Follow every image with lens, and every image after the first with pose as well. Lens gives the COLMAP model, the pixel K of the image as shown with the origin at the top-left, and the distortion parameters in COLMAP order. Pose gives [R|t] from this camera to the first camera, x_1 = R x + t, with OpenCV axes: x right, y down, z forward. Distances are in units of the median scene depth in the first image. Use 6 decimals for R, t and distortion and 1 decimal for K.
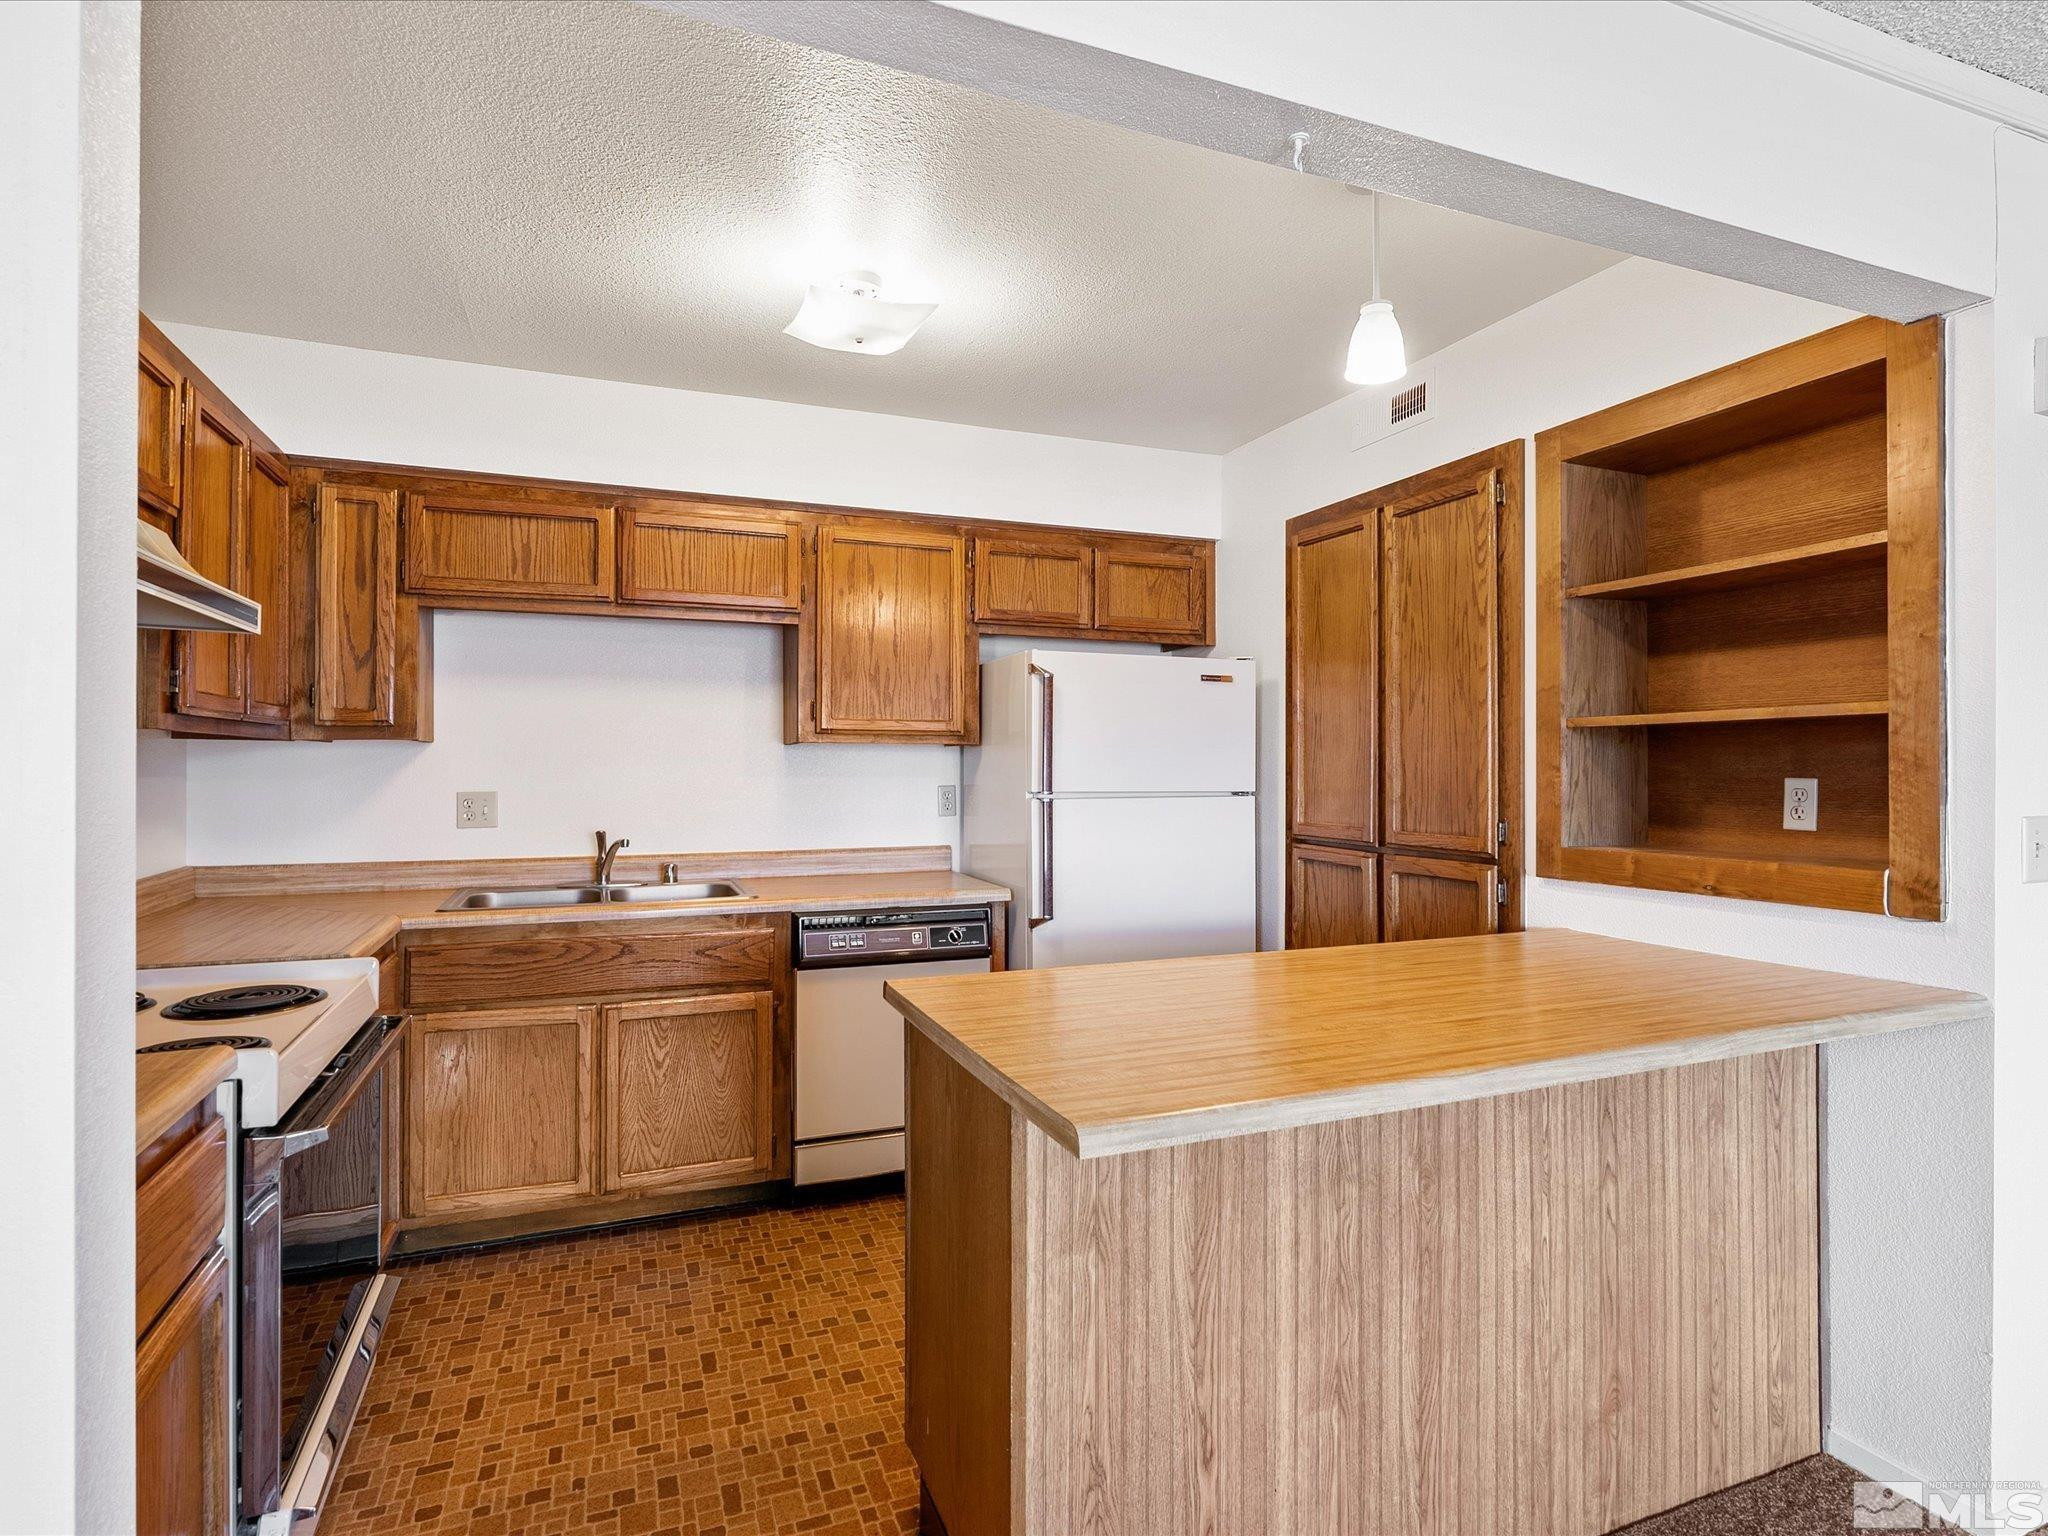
lens RADIAL K [[1071.7, 0, 1016.3], [0, 1071.7, 747.6], [0, 0, 1]] dist [-0.013435, 0.005163]
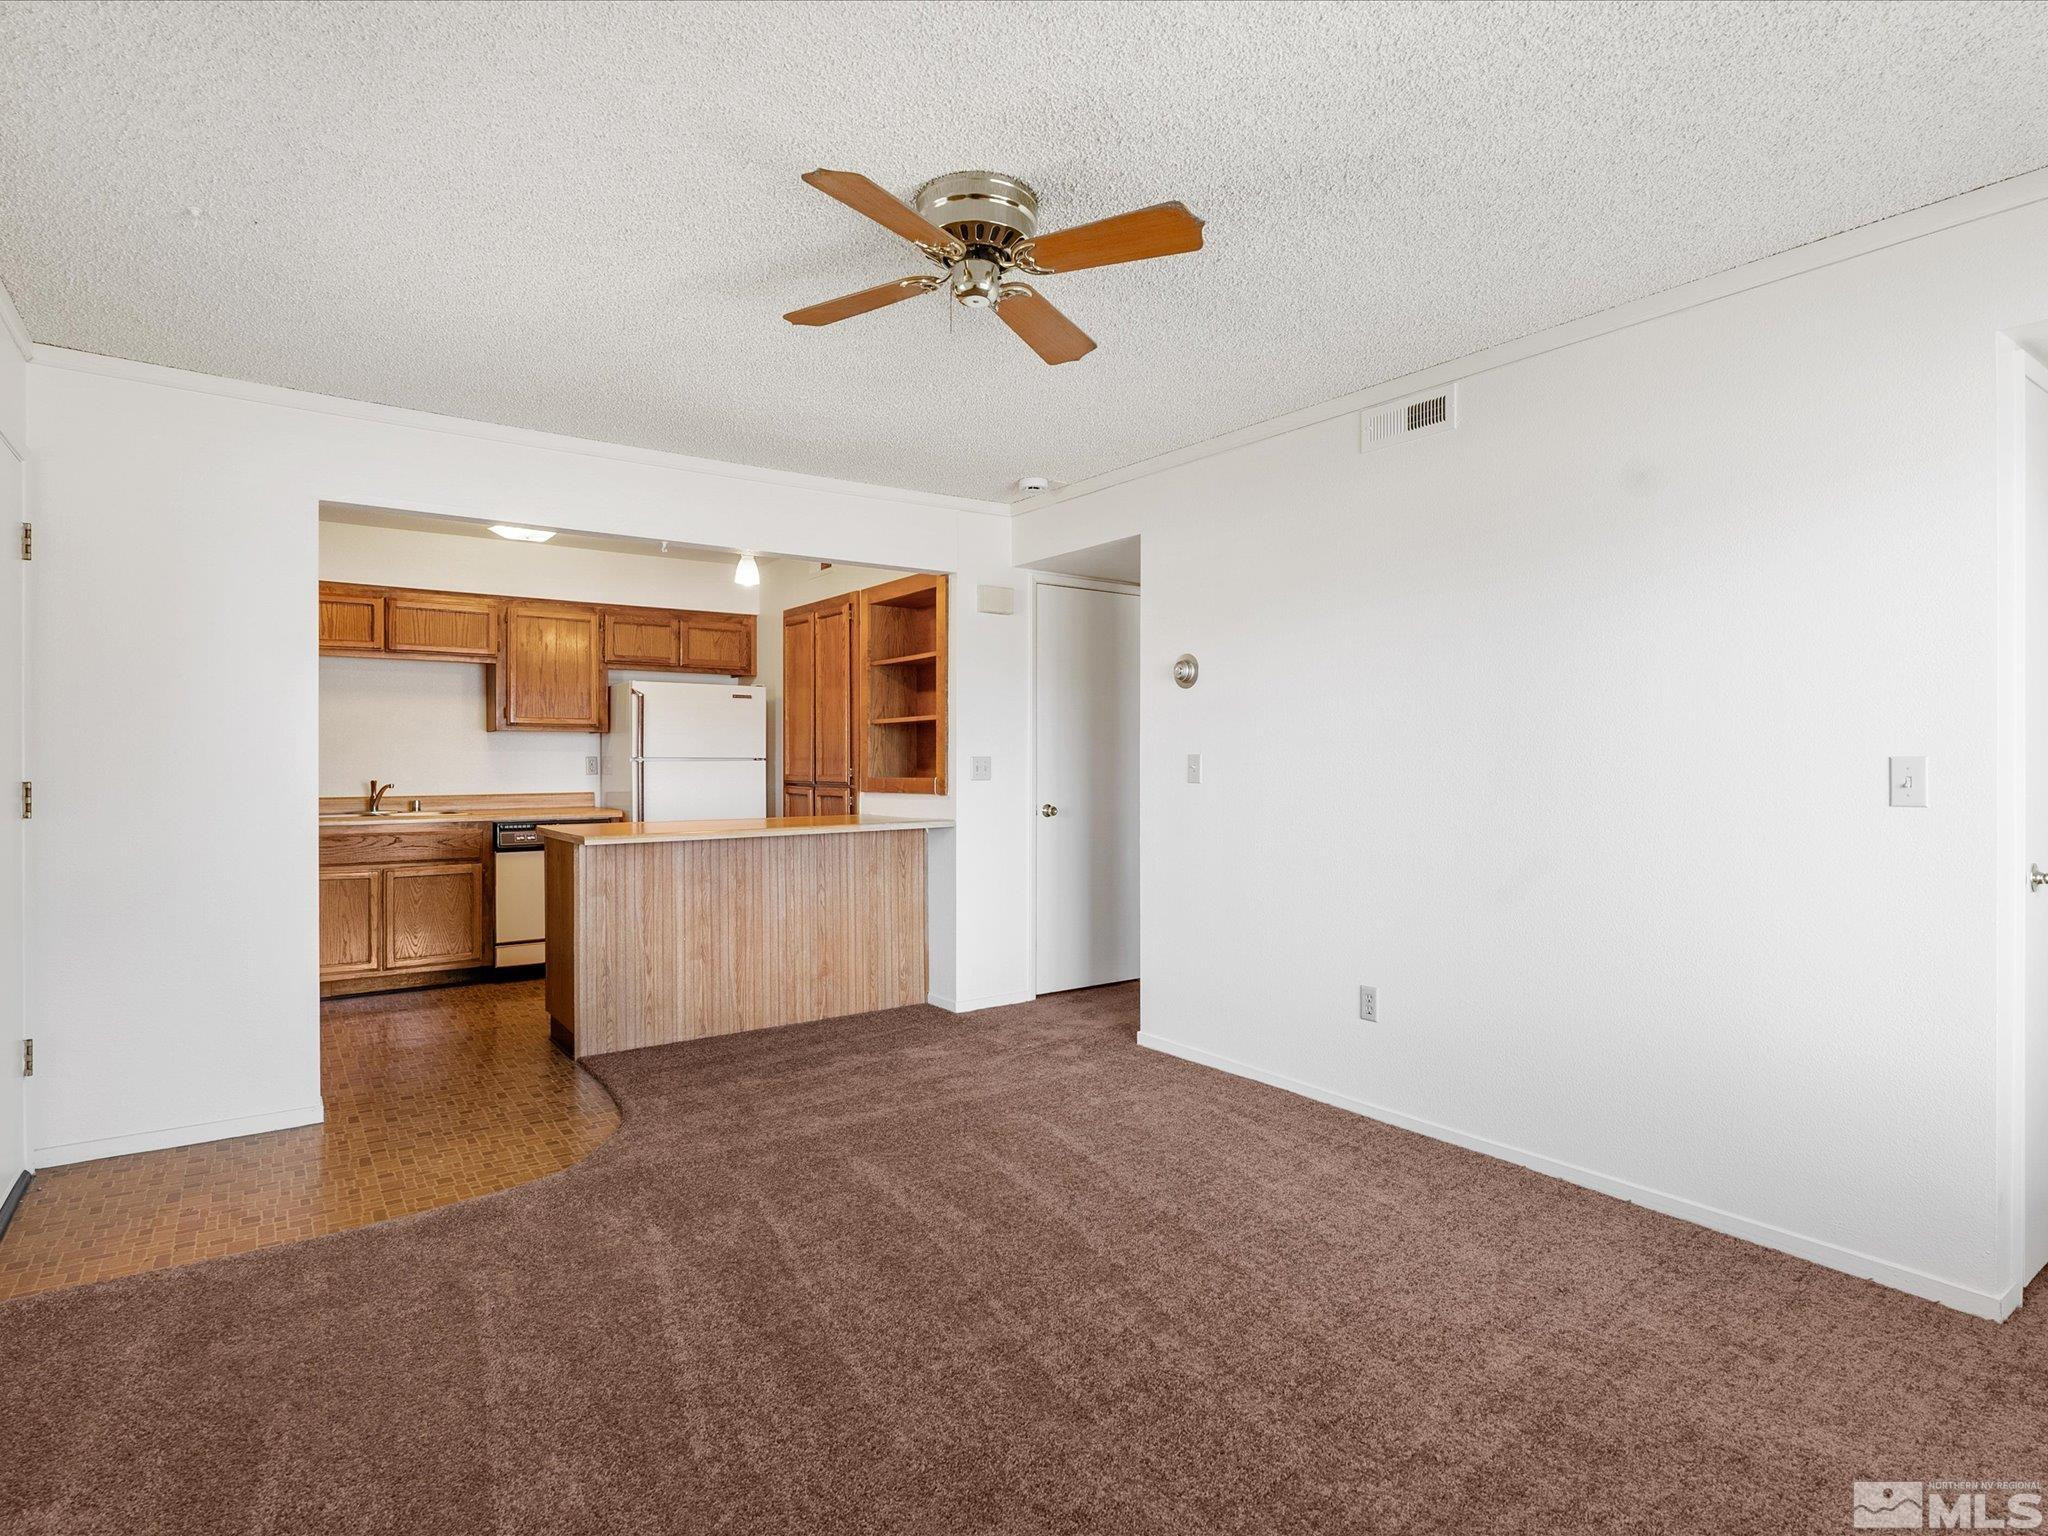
lens RADIAL K [[1071.7, 0, 1020.3], [0, 1071.7, 753.1], [0, 0, 1]] dist [-0.013435, 0.005163]
pose [[0.966611, -0.001973, 0.256241, 0.205989], [-0.000958, 0.999936, 0.011313, 0.013511], [-0.256247, -0.011181, 0.966547, -1.055425]]
